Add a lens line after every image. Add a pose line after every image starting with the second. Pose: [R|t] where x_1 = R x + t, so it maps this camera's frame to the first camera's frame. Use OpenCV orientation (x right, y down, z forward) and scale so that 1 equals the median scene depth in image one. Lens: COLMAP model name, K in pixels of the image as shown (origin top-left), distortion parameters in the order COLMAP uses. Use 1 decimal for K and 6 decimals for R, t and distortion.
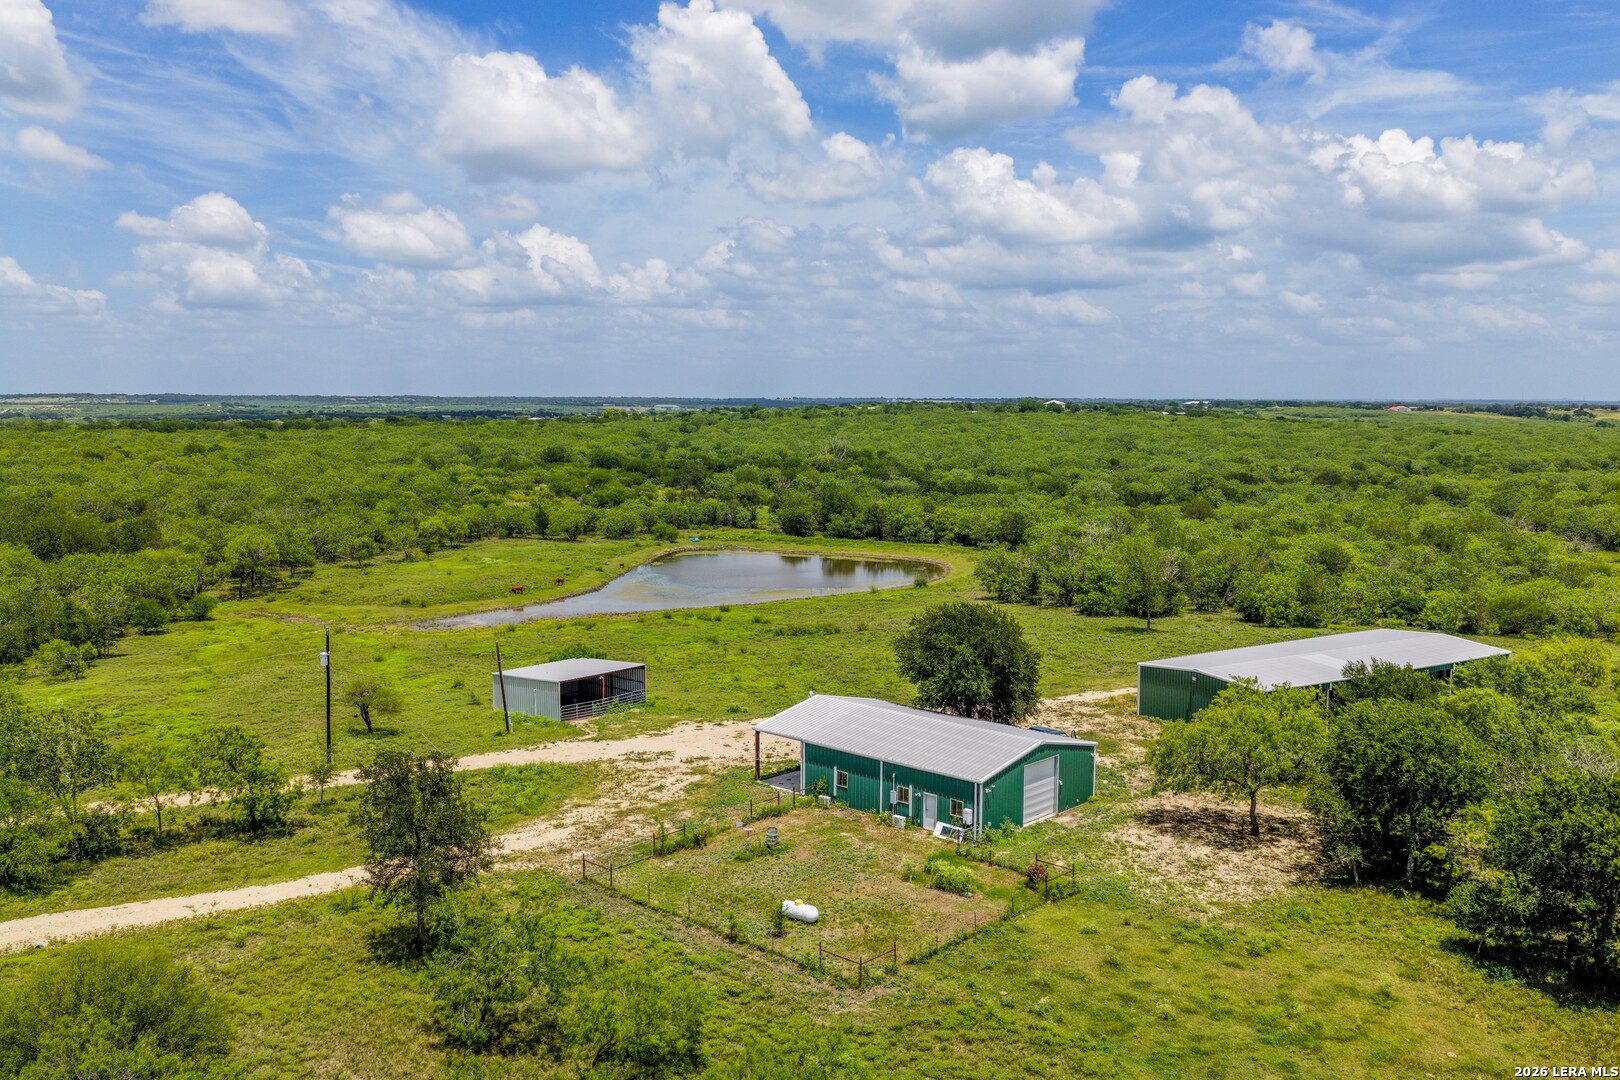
lens RADIAL K [[1358.1, 0, 810.0], [0, 1358.1, 540.0], [0, 0, 1]] dist [-0.000946, 0.016394]
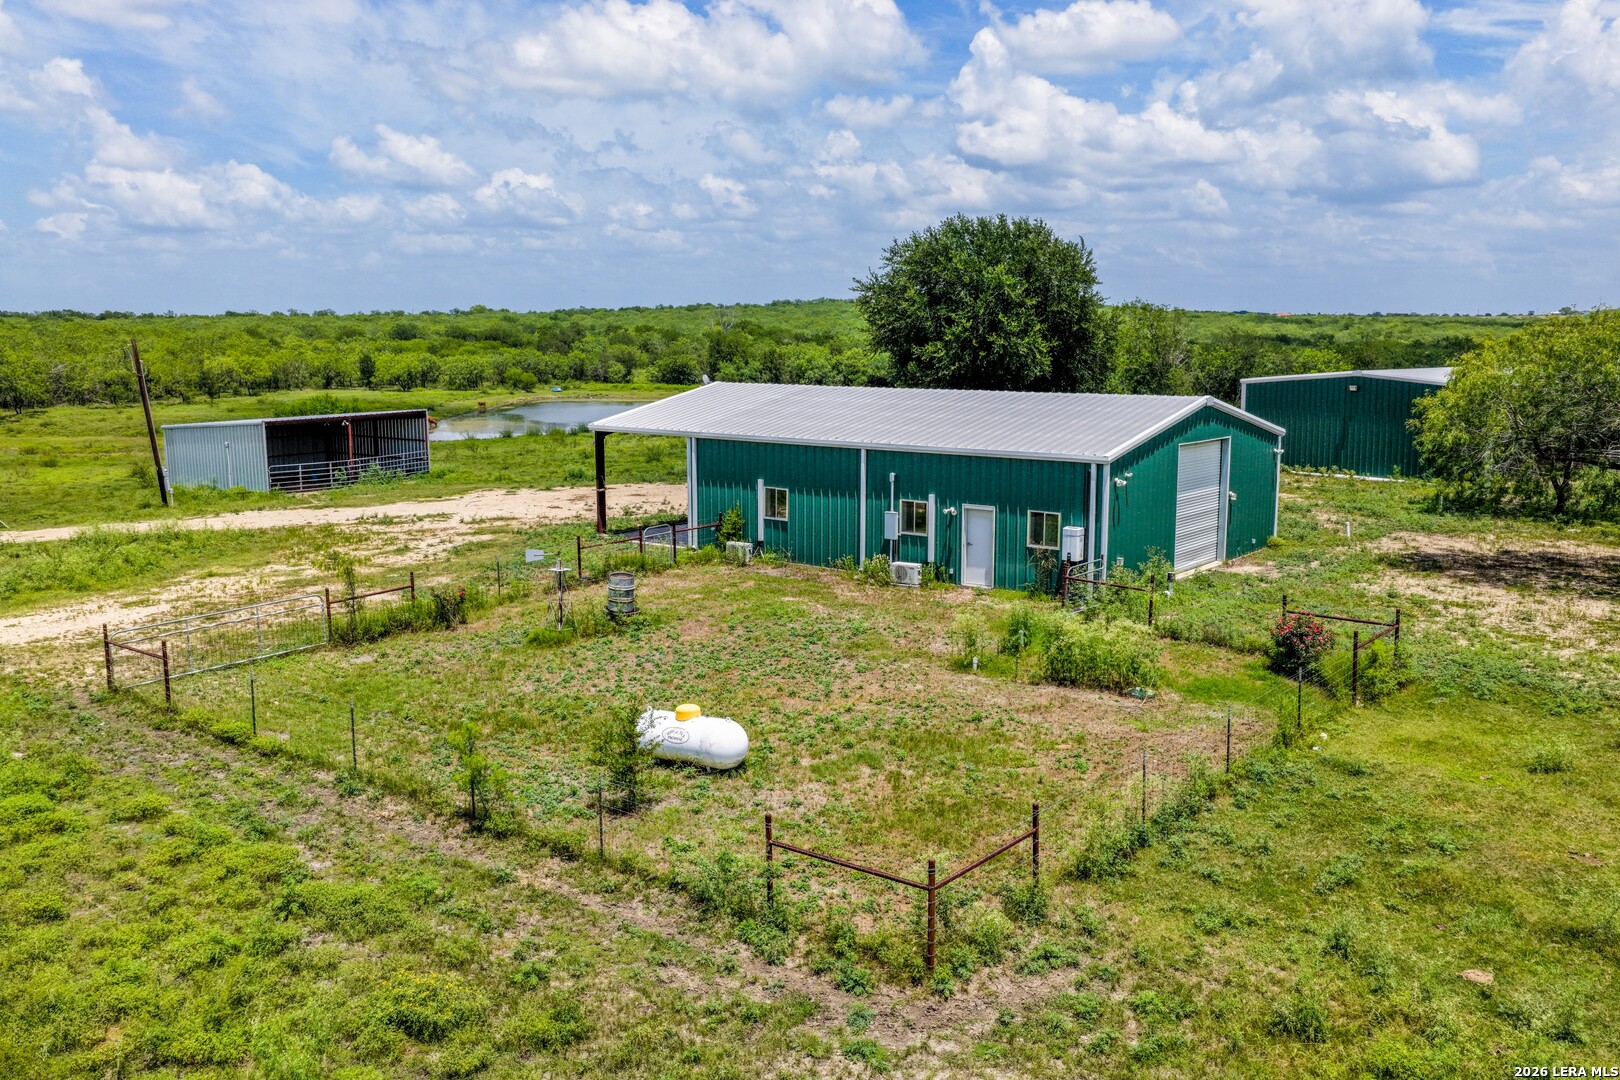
lens RADIAL K [[1358.1, 0, 810.0], [0, 1358.1, 540.0], [0, 0, 1]] dist [-0.000946, 0.016394]
pose [[0.996348, -0.018972, 0.083255, -0.004384], [0.014381, 0.998361, 0.055403, 0.170058], [-0.084170, -0.054003, 0.994987, 0.550151]]
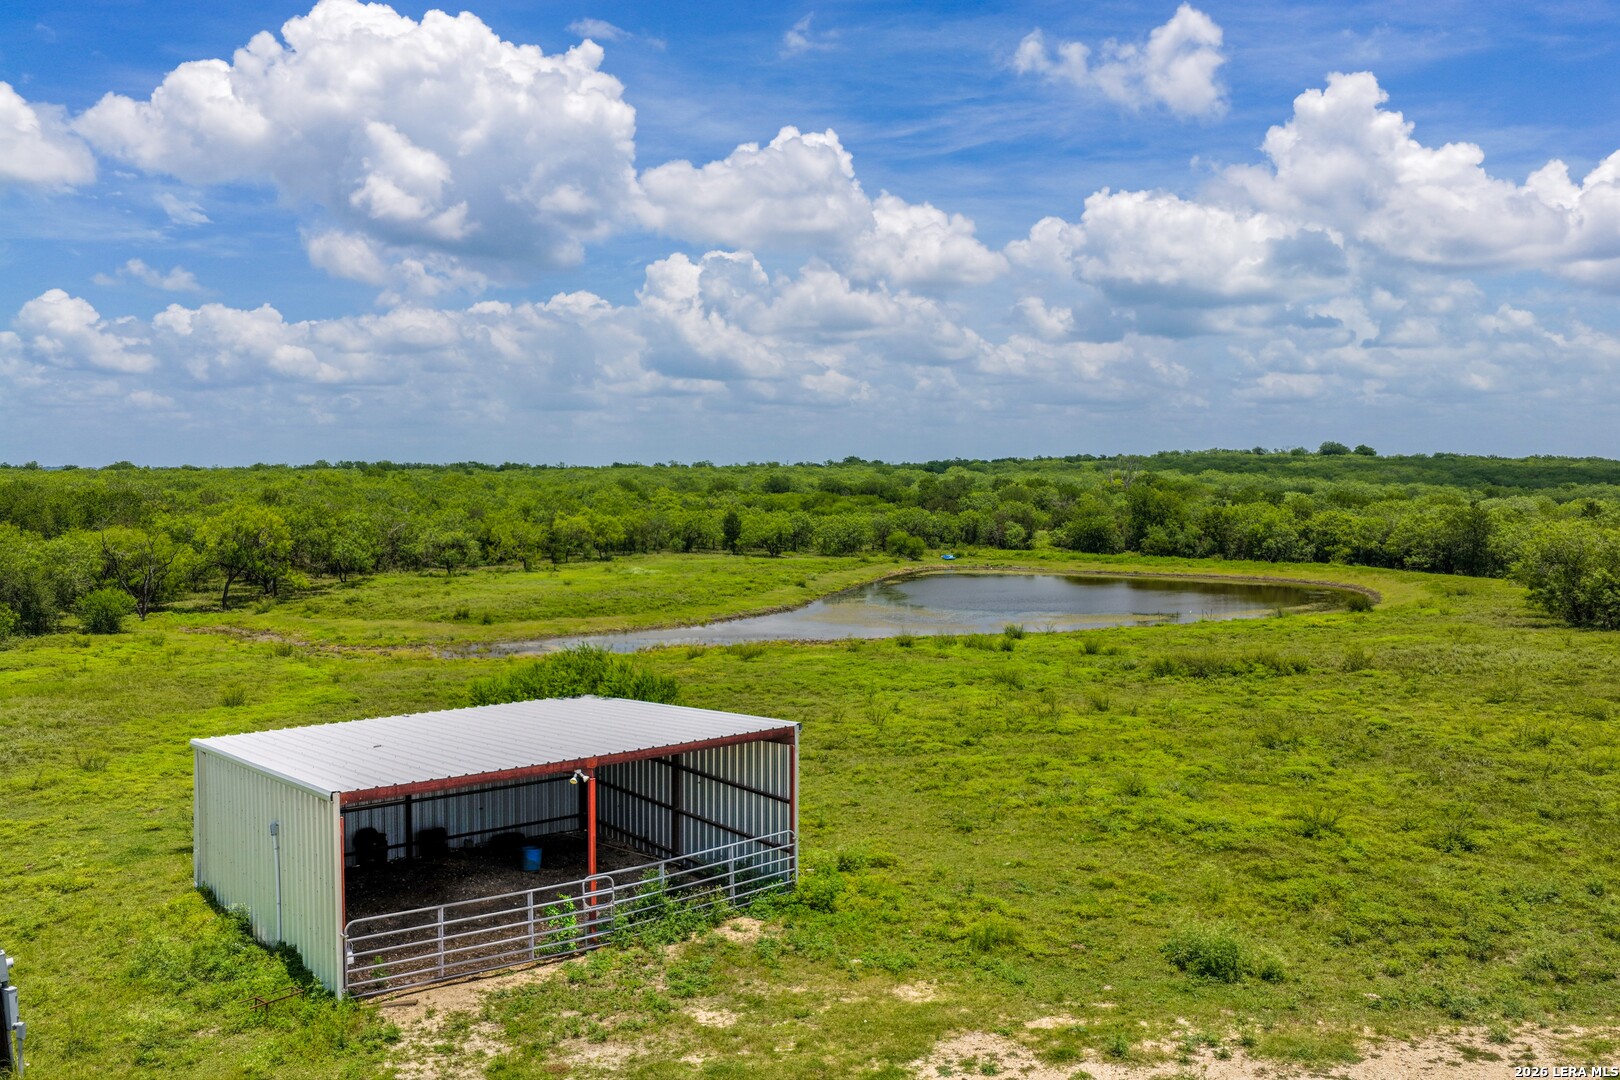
lens RADIAL K [[1358.1, 0, 810.0], [0, 1358.1, 540.0], [0, 0, 1]] dist [-0.000946, 0.016394]
pose [[0.984000, 0.005366, -0.178090, -0.111258], [-0.015252, 0.998414, -0.054185, 0.104364], [0.177516, 0.056034, 0.982521, 1.104714]]
